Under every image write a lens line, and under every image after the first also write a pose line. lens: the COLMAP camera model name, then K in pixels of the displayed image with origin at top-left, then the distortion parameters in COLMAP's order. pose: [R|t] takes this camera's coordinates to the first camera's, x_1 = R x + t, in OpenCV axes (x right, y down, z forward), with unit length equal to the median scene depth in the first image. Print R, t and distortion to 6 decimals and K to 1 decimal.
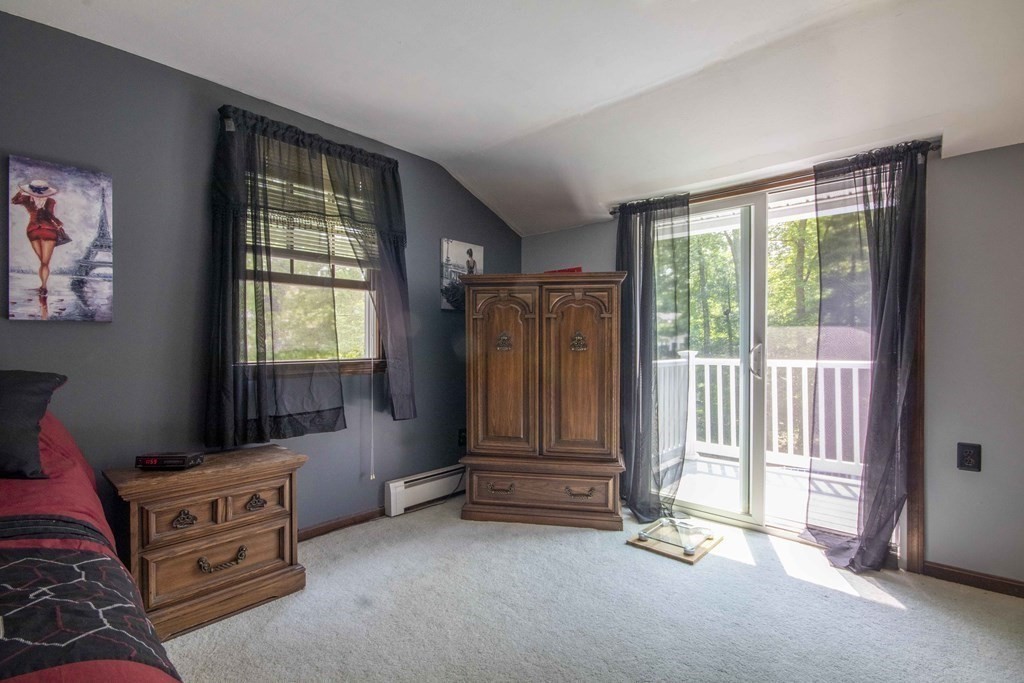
lens RADIAL K [[473.4, 0, 515.1], [0, 473.4, 344.2], [0, 0, 1]] dist [0.003849, -0.011415]
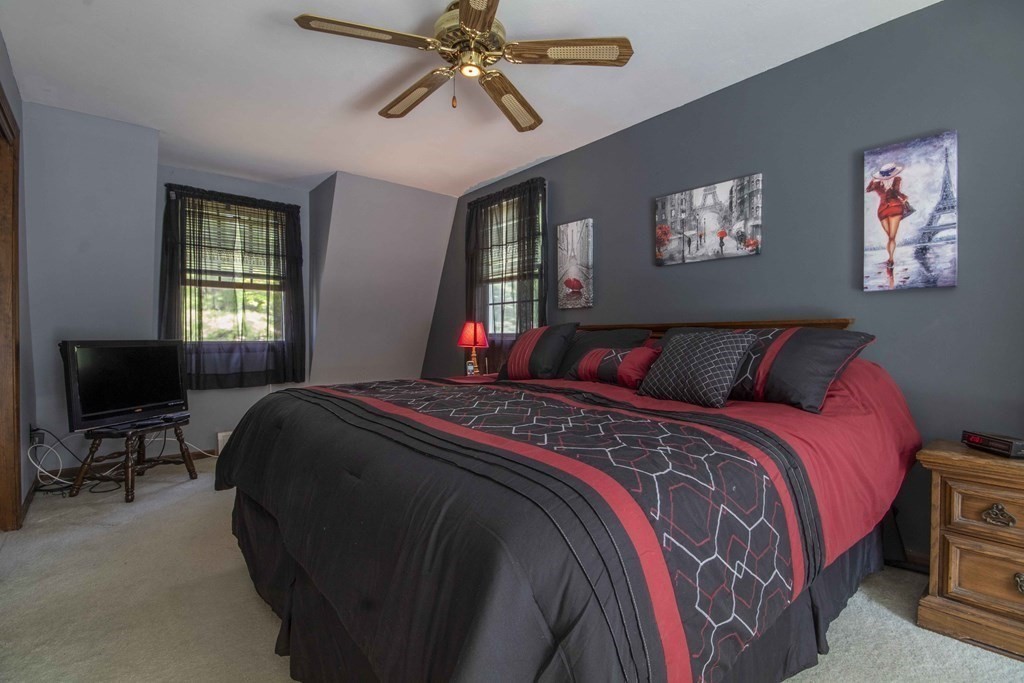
lens RADIAL K [[473.4, 0, 515.1], [0, 473.4, 344.2], [0, 0, 1]] dist [0.003849, -0.011415]
pose [[-0.134908, 0.015280, -0.990740, 0.216405], [-0.005695, 0.999853, 0.016196, 0.063871], [0.990842, 0.007827, -0.134801, 0.273666]]
